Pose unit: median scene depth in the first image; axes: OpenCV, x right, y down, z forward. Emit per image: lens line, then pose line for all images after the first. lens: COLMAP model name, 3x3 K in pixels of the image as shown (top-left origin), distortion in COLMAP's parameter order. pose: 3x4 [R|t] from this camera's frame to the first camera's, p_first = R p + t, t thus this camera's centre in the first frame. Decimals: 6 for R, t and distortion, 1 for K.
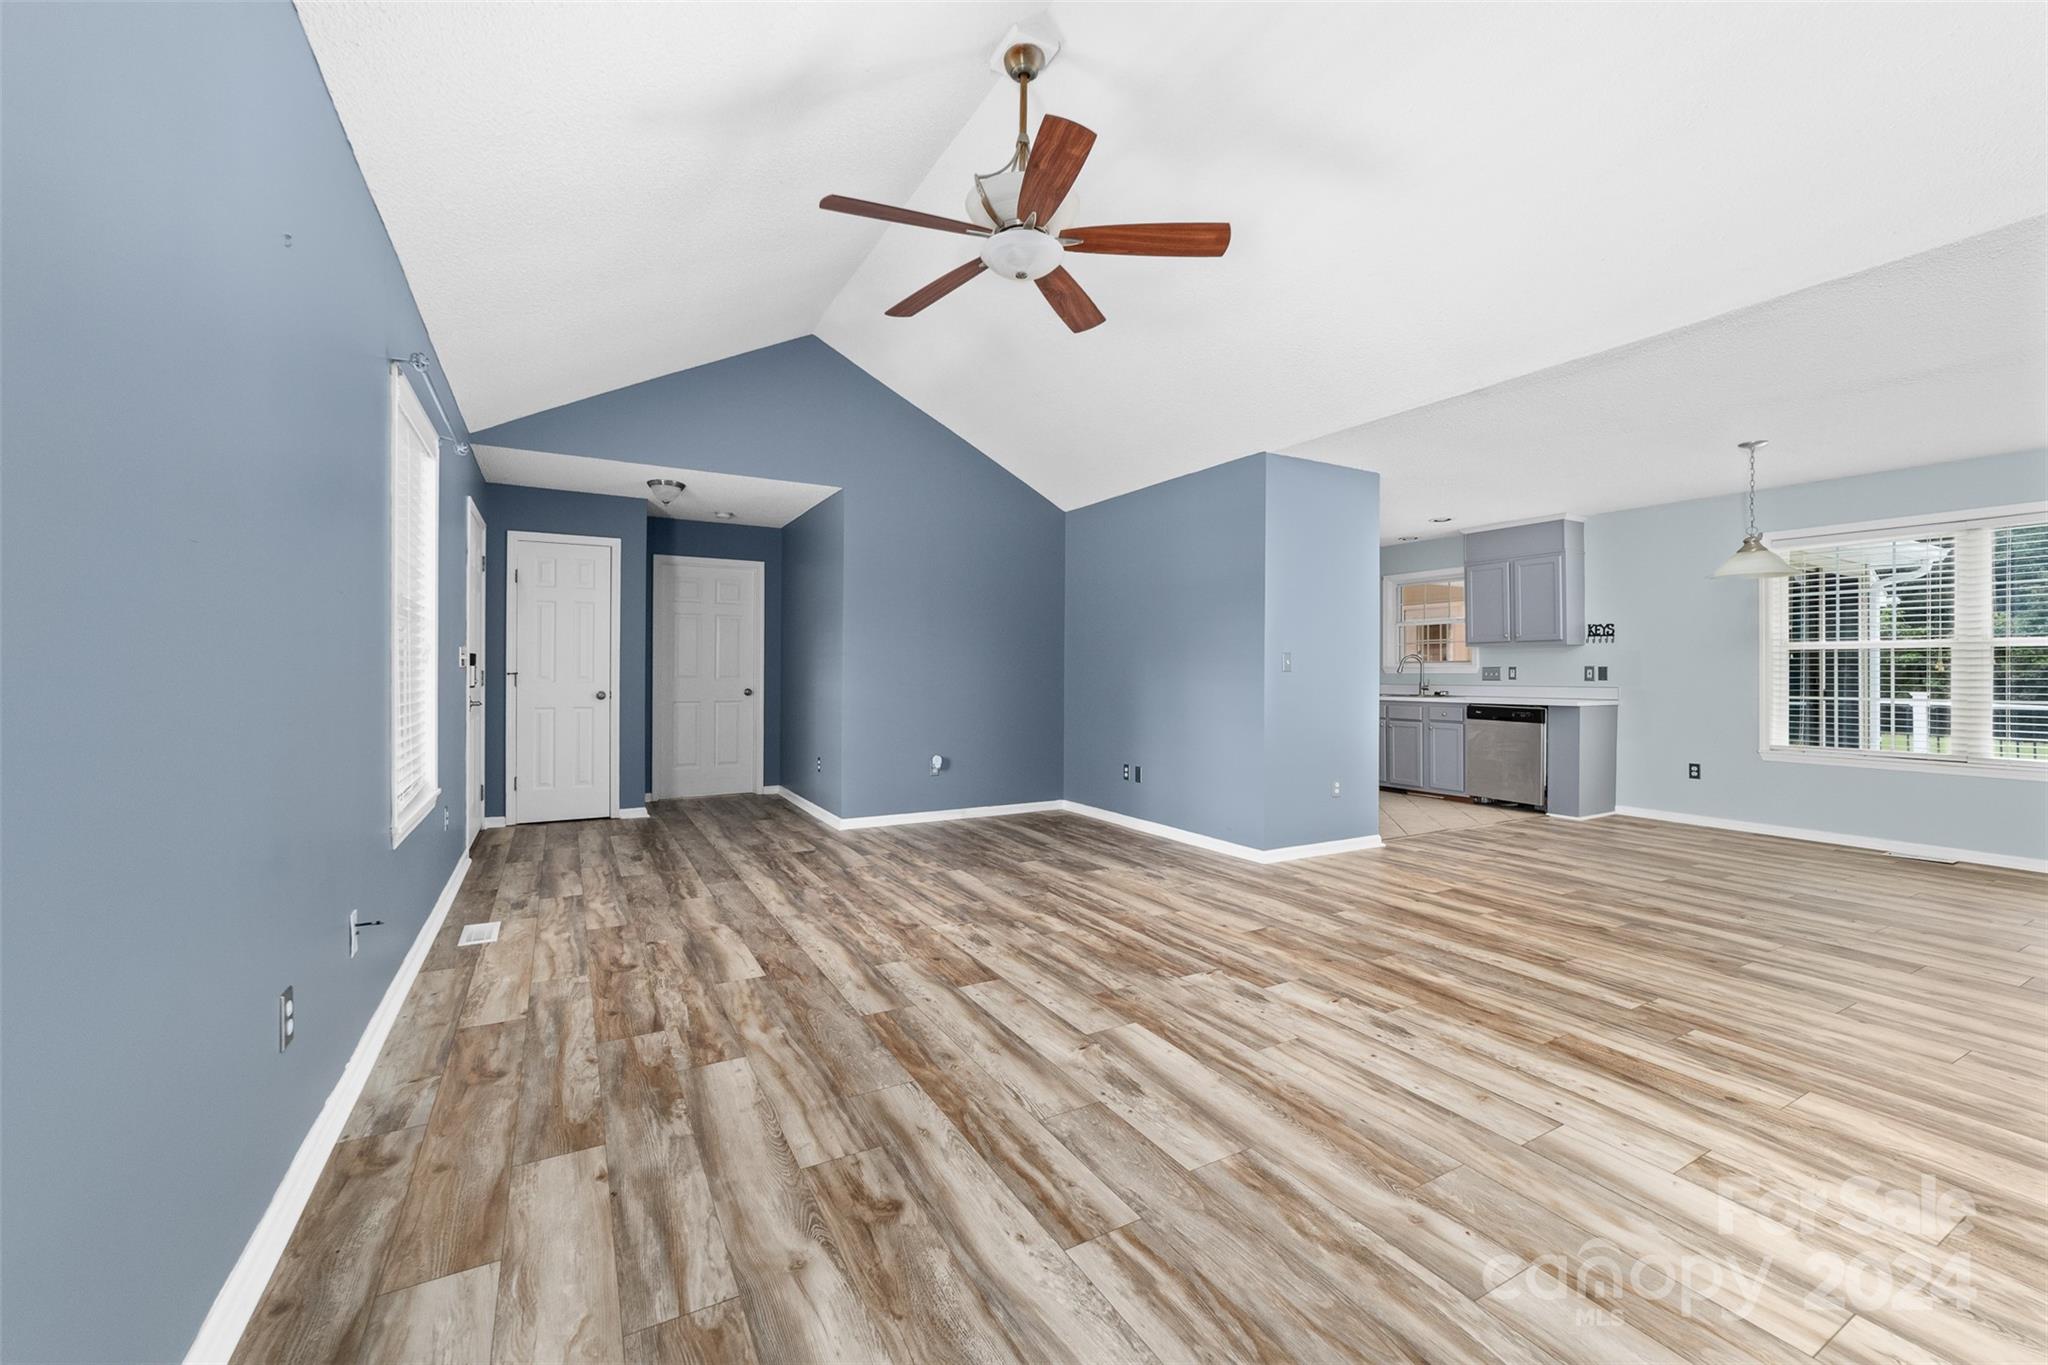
lens RADIAL K [[798.8, 0, 1024.0], [0, 798.8, 682.5], [0, 0, 1]] dist [-0.010992, 0.000251]
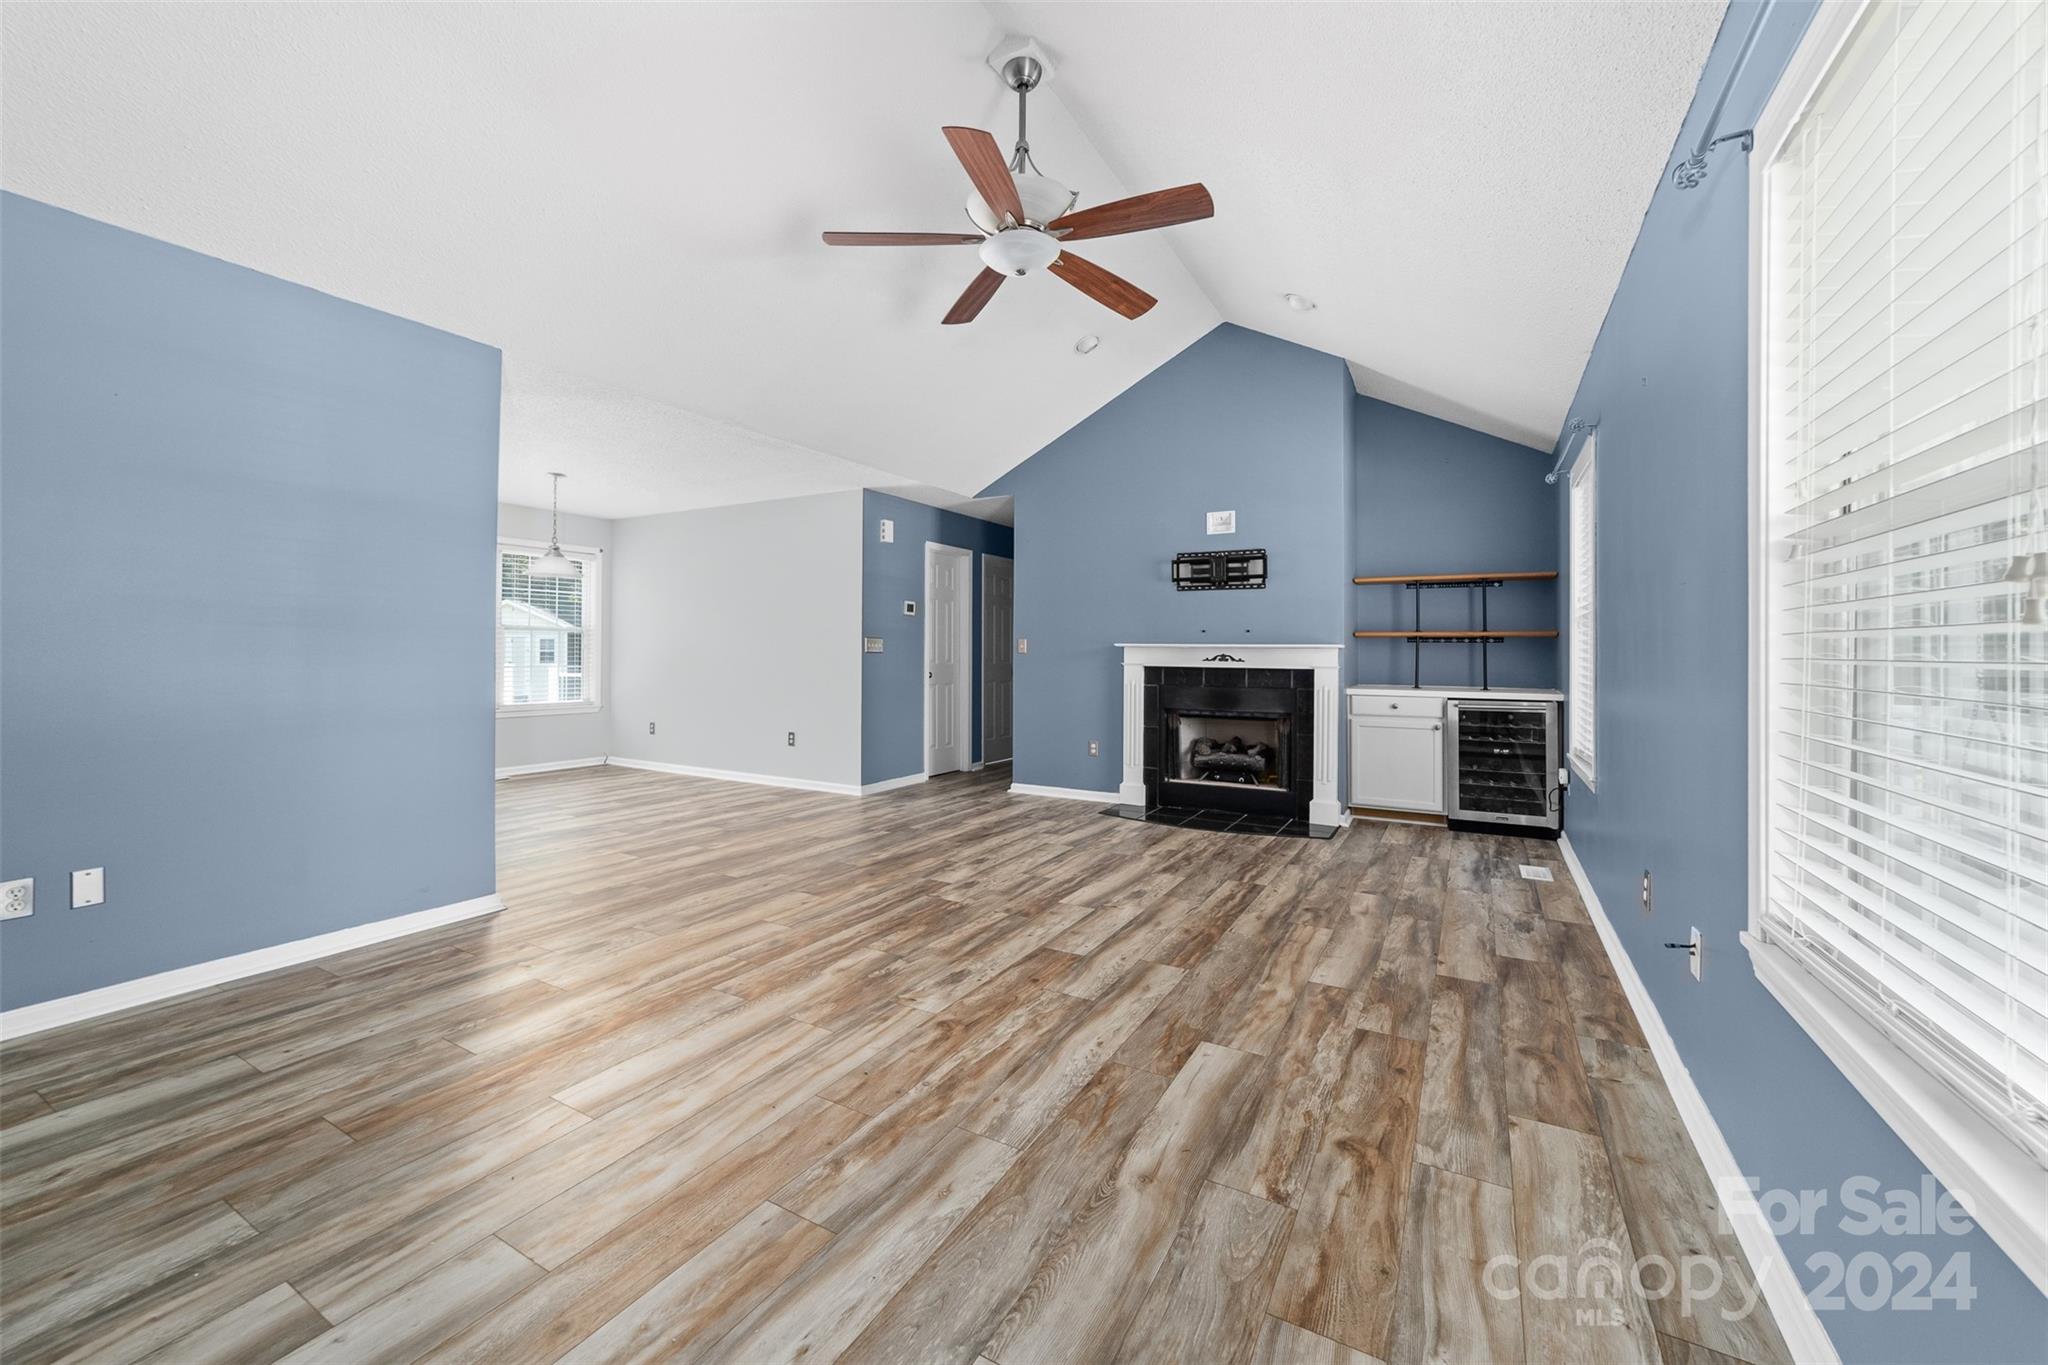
lens RADIAL K [[820.1, 0, 1007.9], [0, 820.1, 641.7], [0, 0, 1]] dist [-0.008031, 0.000155]
pose [[-0.504939, 0.005288, 0.863139, -0.968659], [-0.000421, 0.999980, -0.006372, -0.018229], [-0.863155, -0.003581, -0.504926, 1.651210]]
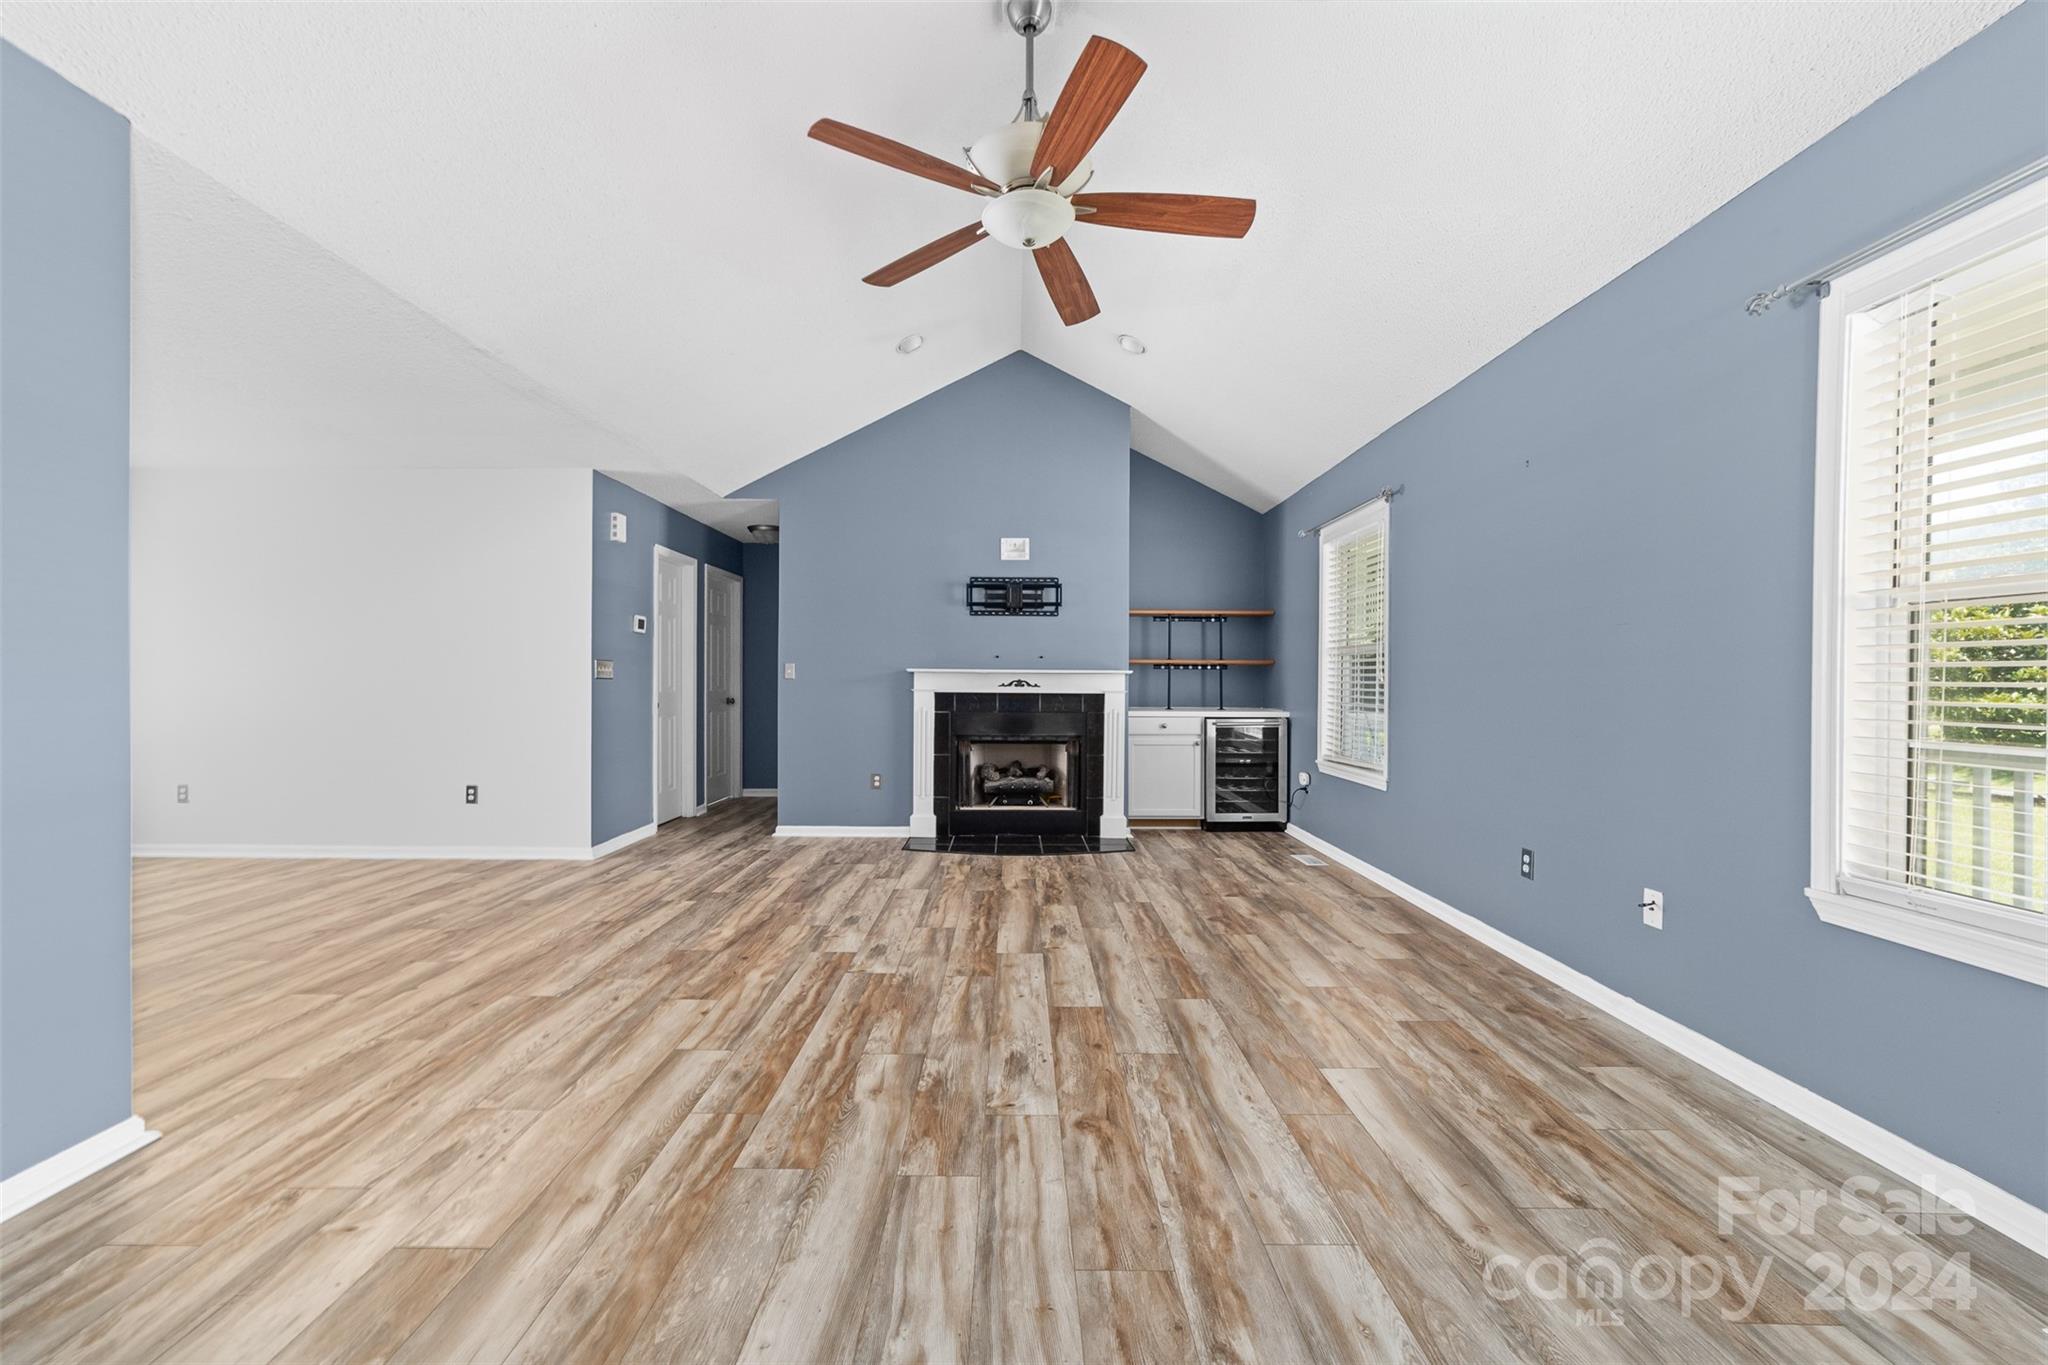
lens RADIAL K [[798.8, 0, 1024.0], [0, 798.8, 682.5], [0, 0, 1]] dist [-0.010992, 0.000251]
pose [[-0.871095, -0.008286, 0.491045, -0.474698], [-0.002738, 0.999924, 0.012017, -0.017582], [-0.491108, 0.009124, -0.871051, 1.907419]]
